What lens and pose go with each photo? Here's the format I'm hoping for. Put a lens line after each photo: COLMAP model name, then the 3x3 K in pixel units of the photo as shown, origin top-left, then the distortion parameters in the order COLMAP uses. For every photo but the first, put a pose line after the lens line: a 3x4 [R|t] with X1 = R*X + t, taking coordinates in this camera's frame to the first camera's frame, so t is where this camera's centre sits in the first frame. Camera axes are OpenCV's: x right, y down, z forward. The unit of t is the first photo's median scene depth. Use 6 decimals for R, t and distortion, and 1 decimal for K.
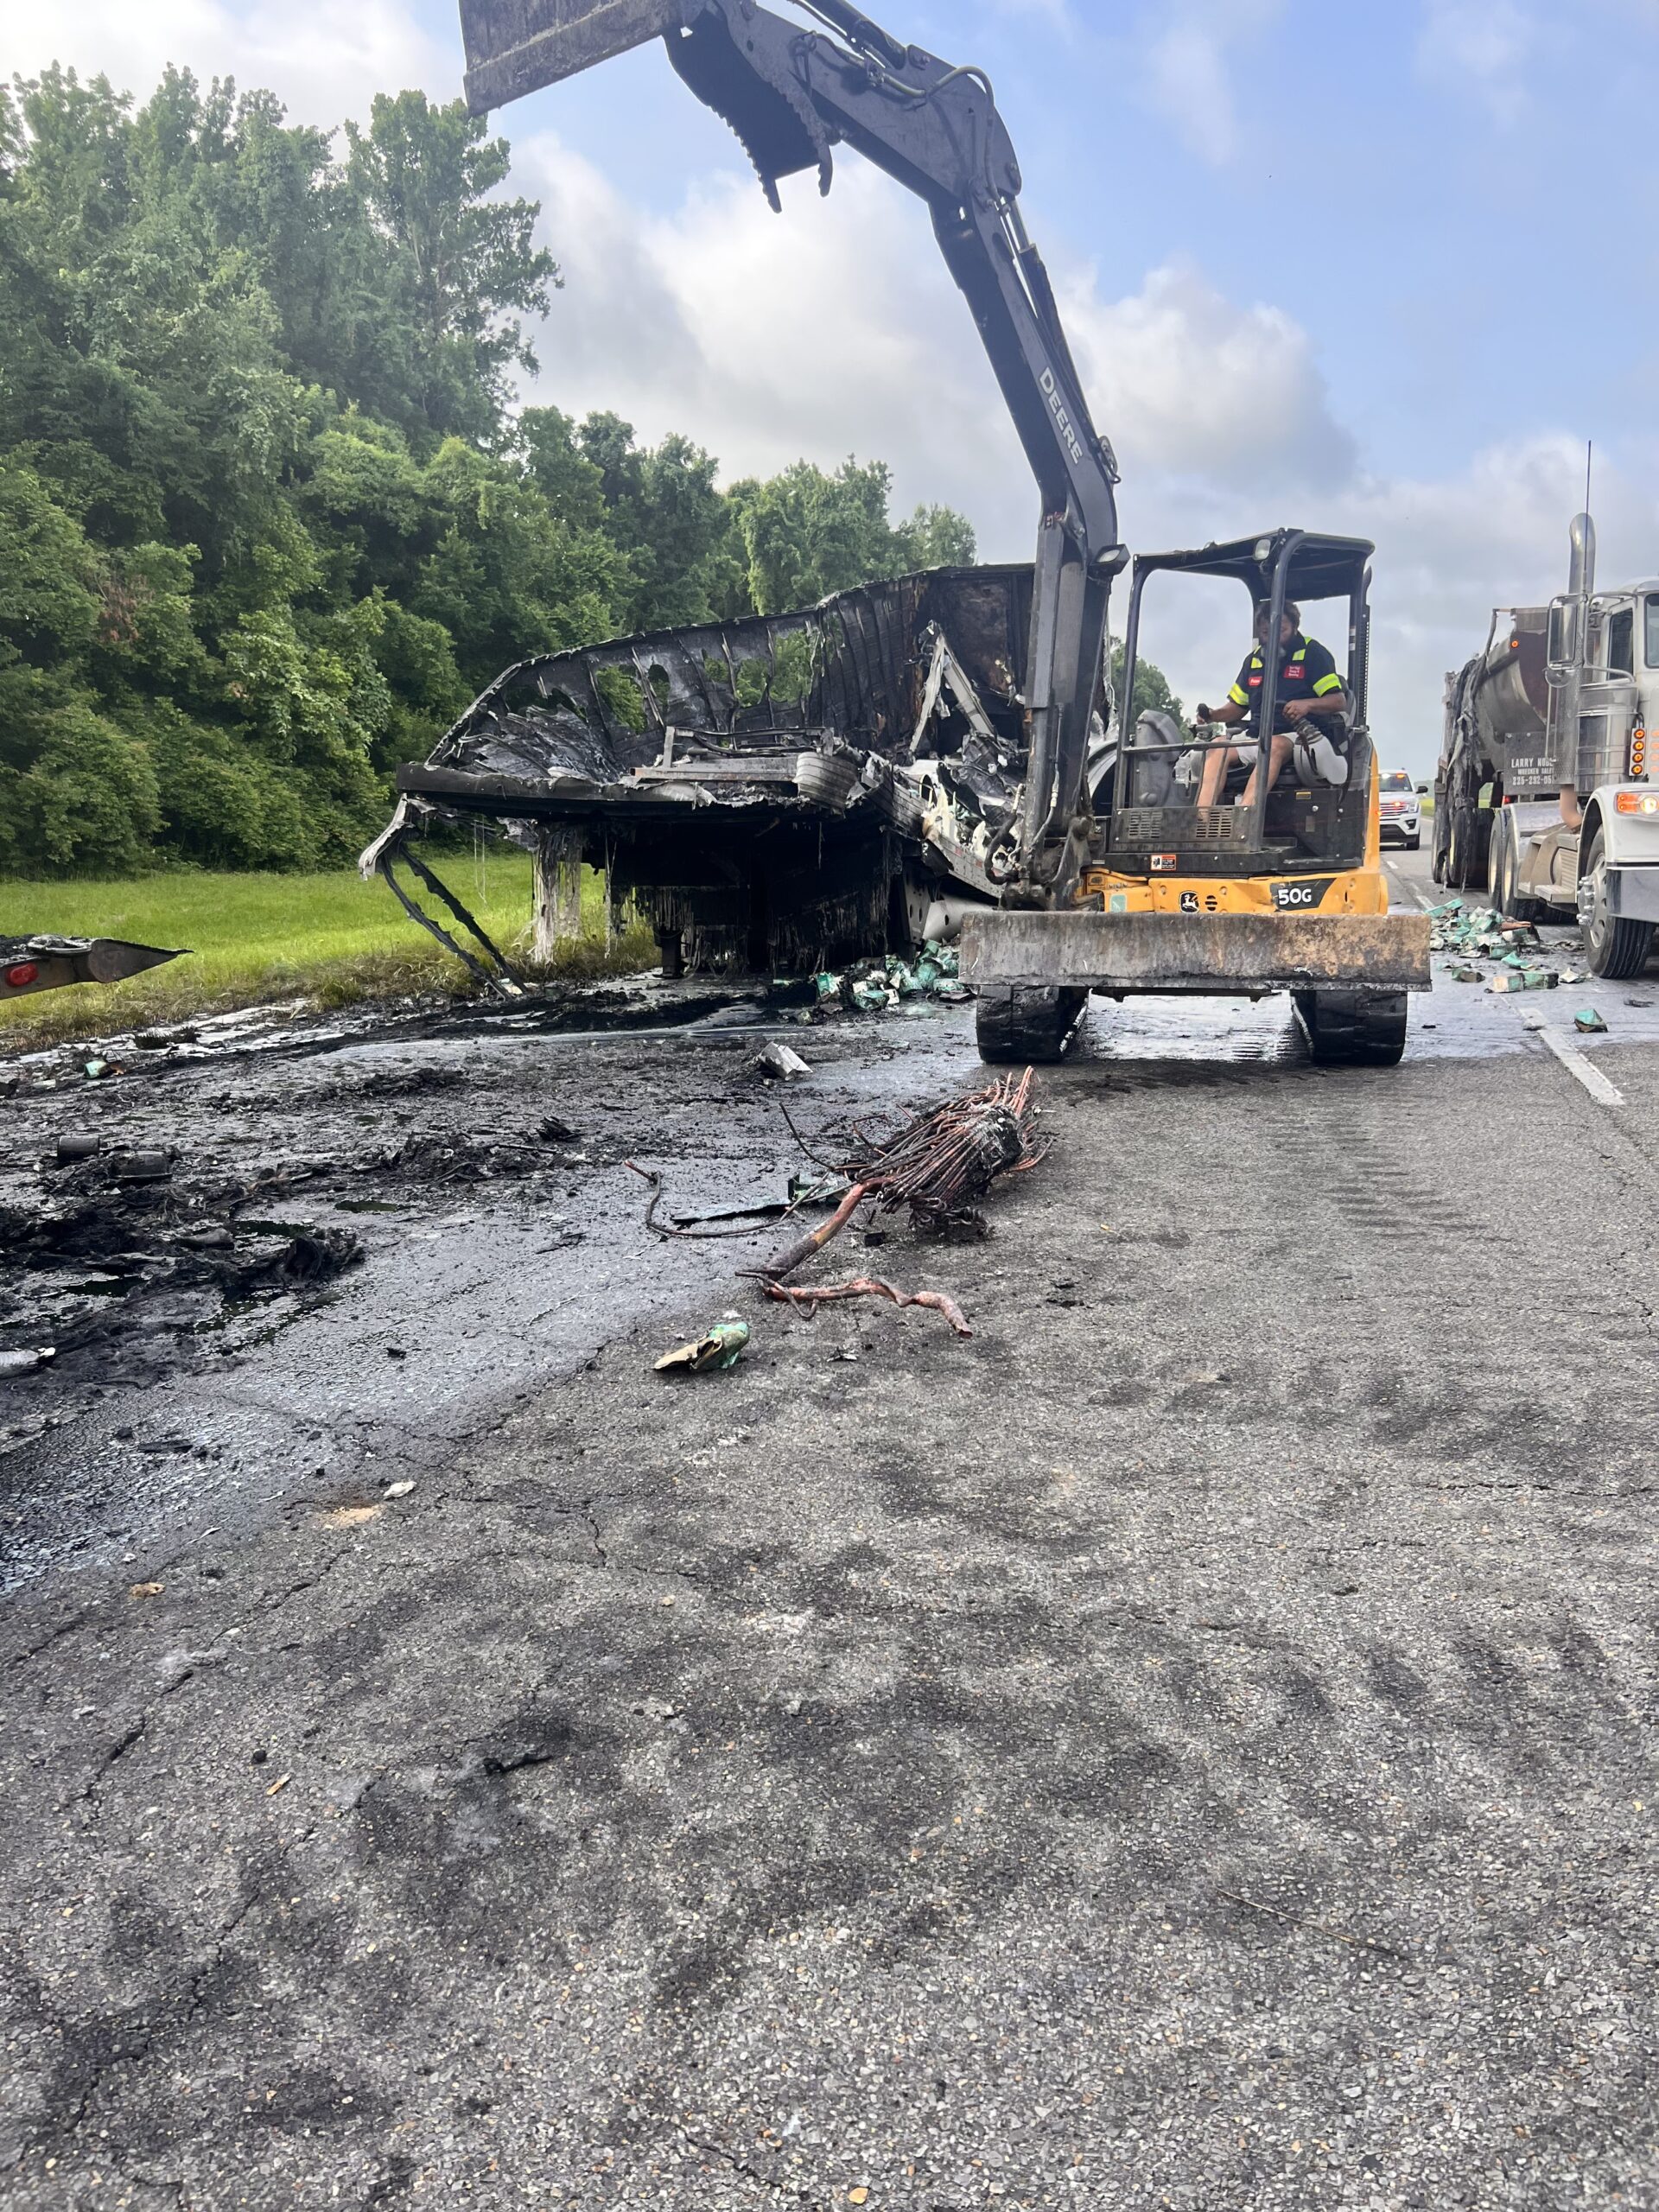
lens RADIAL K [[1688.9, 0, 847.5], [0, 1688.9, 1099.0], [0, 0, 1]] dist [0.013759, -0.020680]
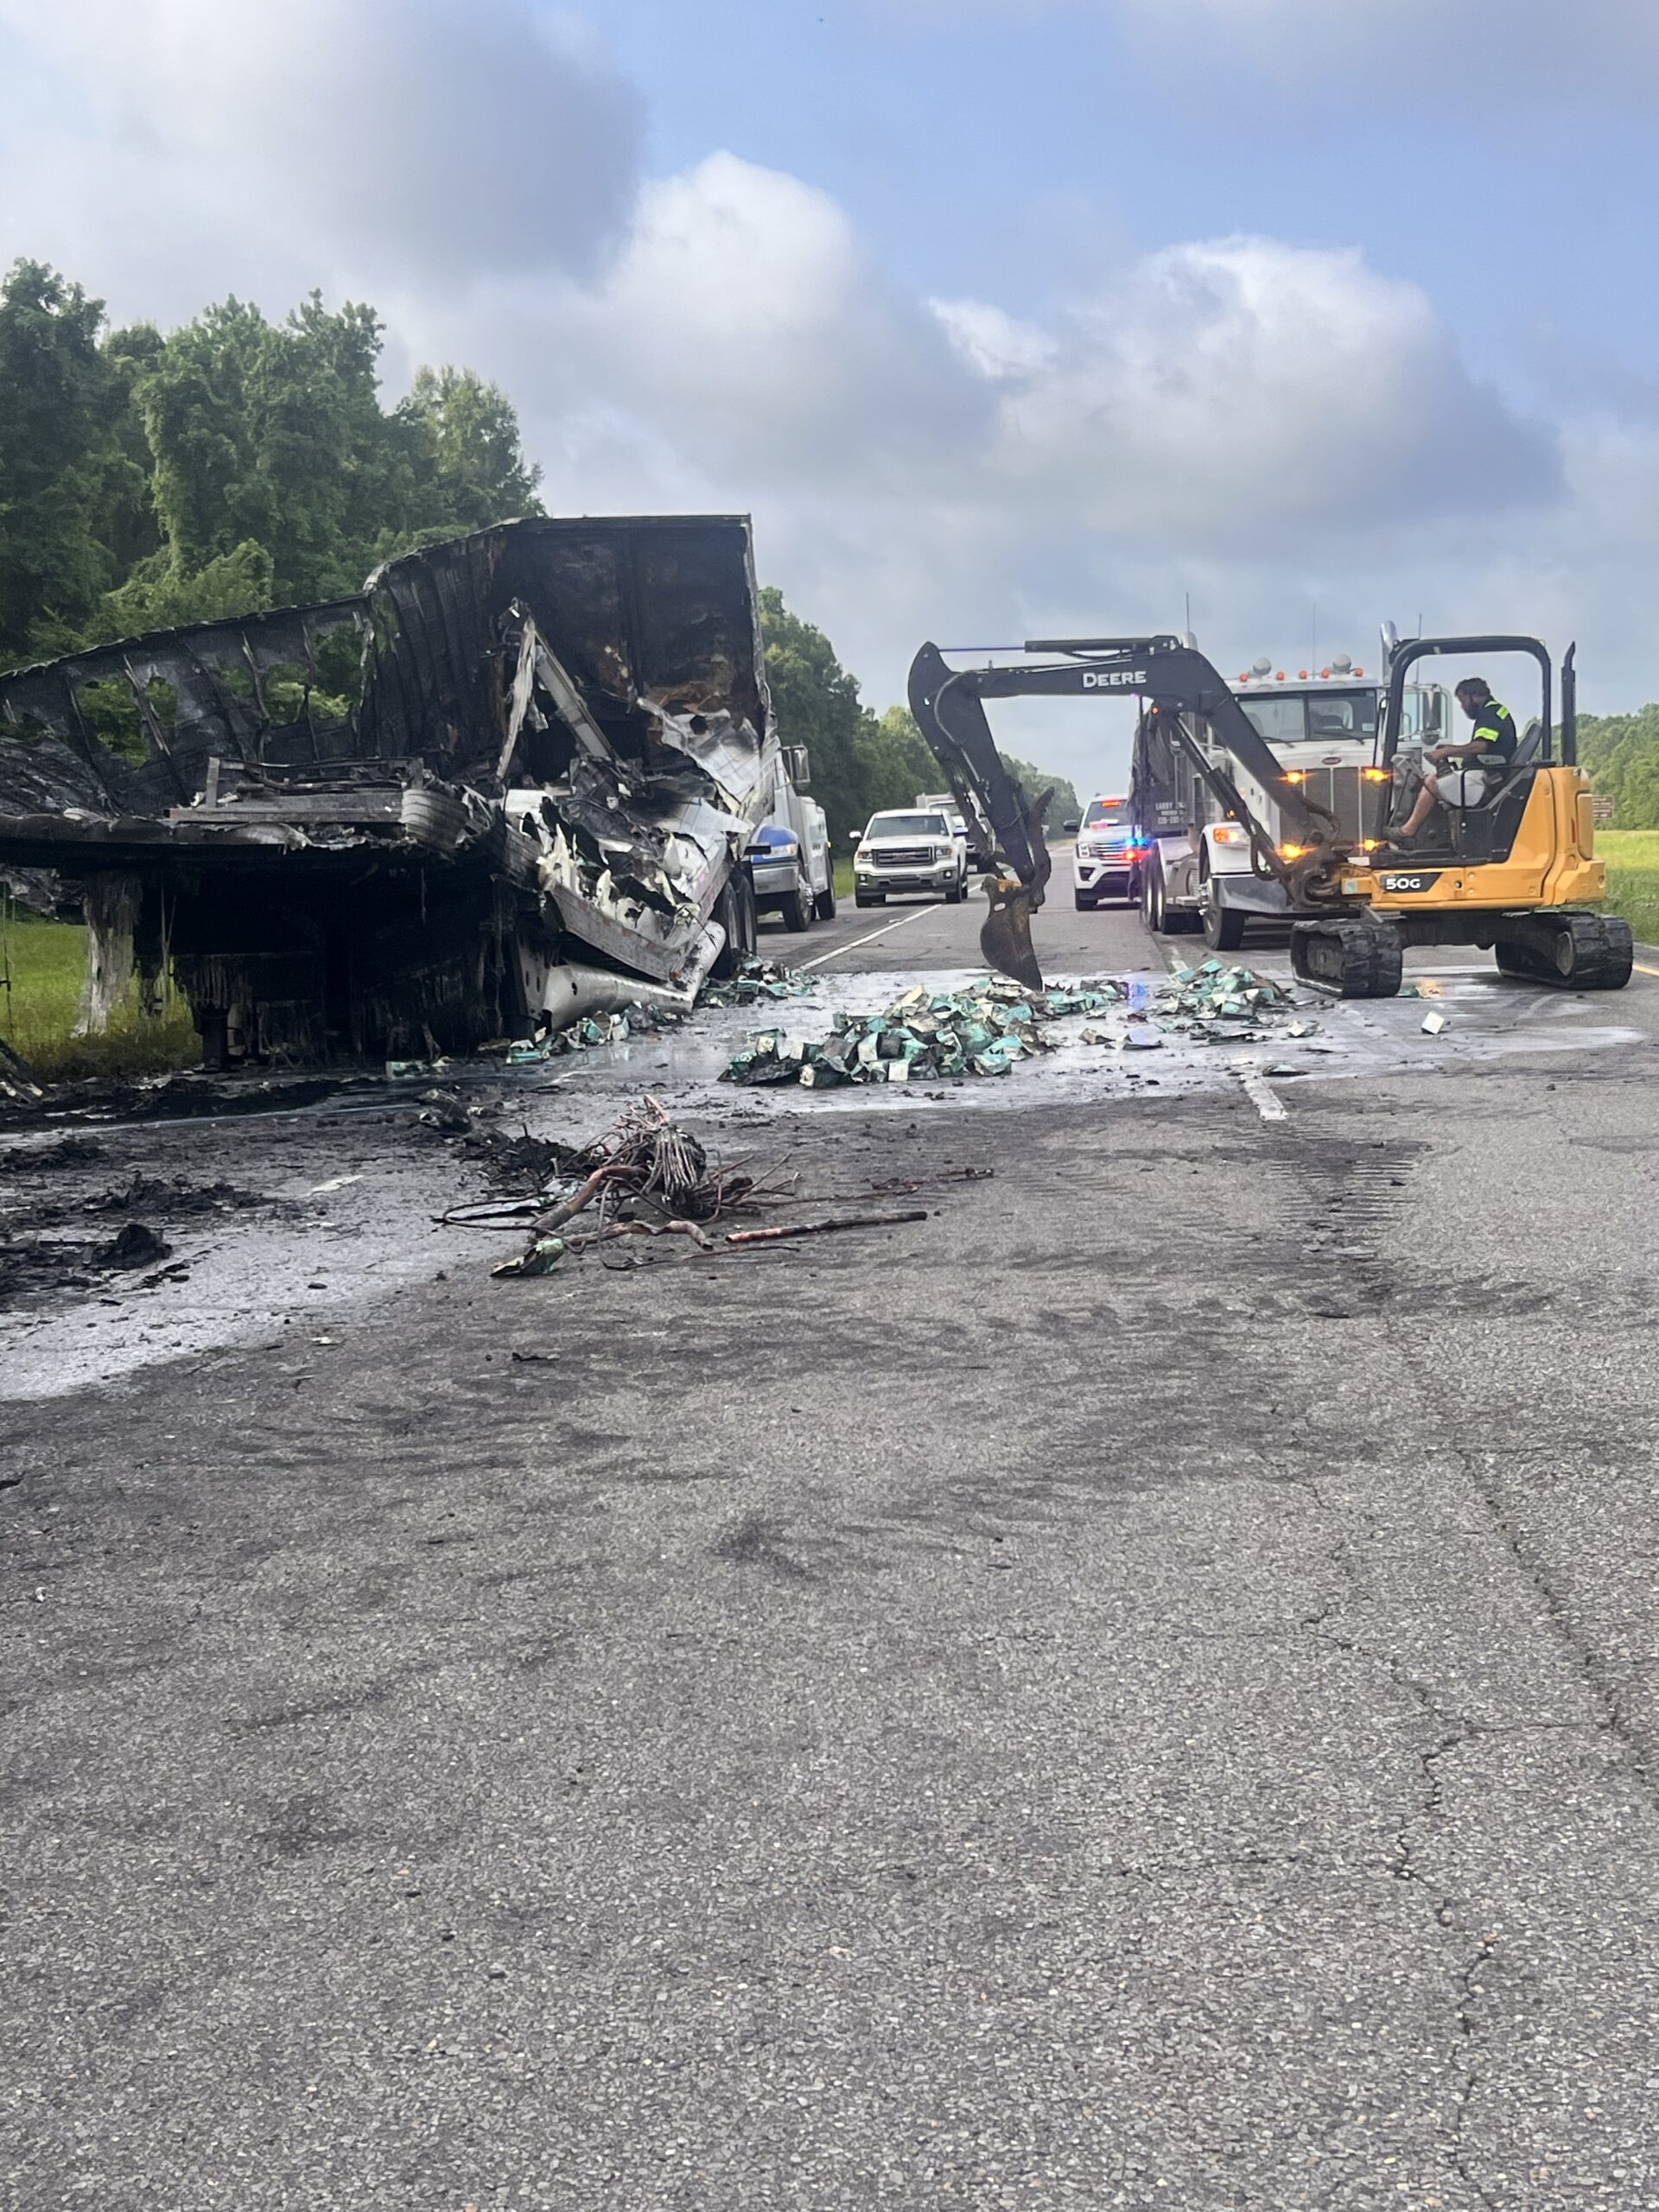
lens RADIAL K [[2883.0, 0, 830.4], [0, 2883.0, 1103.1], [0, 0, 1]] dist [0.061166, 0.000000]
pose [[0.983721, -0.031810, 0.176867, -0.021231], [0.046640, 0.995677, -0.080329, 0.019015], [-0.173547, 0.087270, 0.980951, -0.108259]]
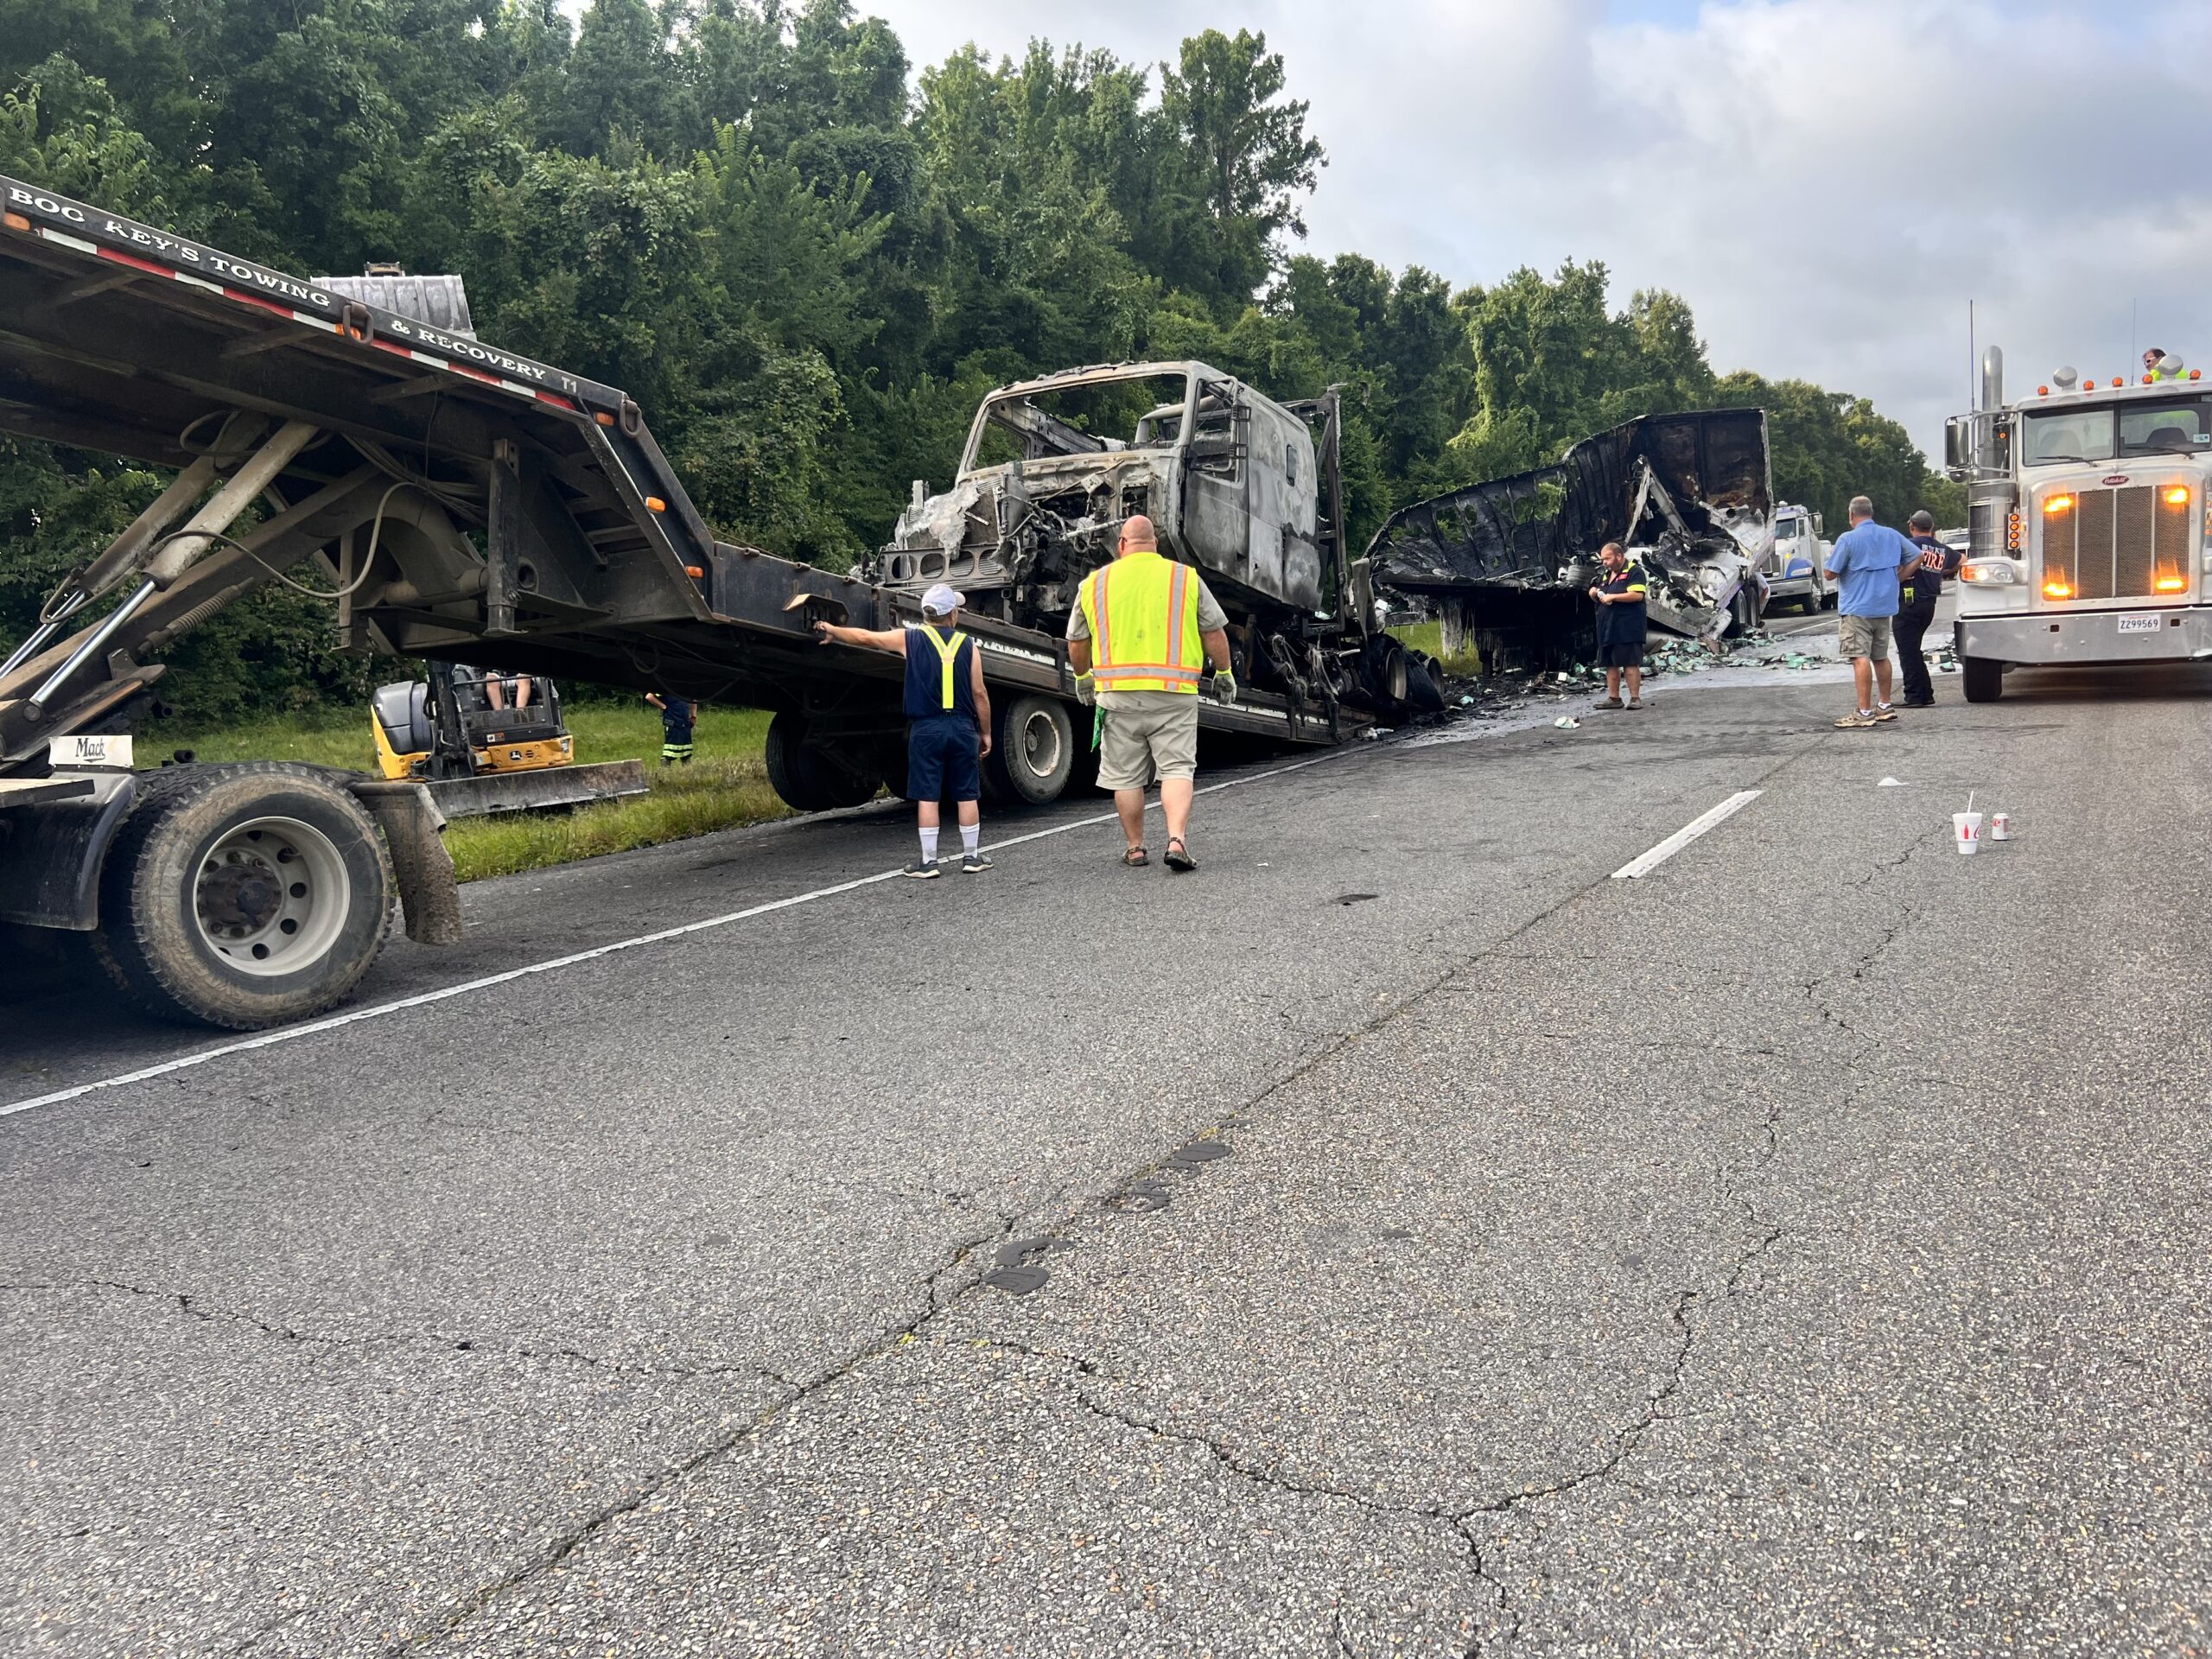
lens RADIAL K [[1688.9, 0, 1118.0], [0, 1688.9, 852.6], [0, 0, 1]] dist [0.013759, -0.020680]
pose [[0.966694, -0.007481, -0.255824, -0.008054], [0.003208, 0.999848, -0.017116, 0.047621], [0.255913, 0.015725, 0.966572, -0.284951]]
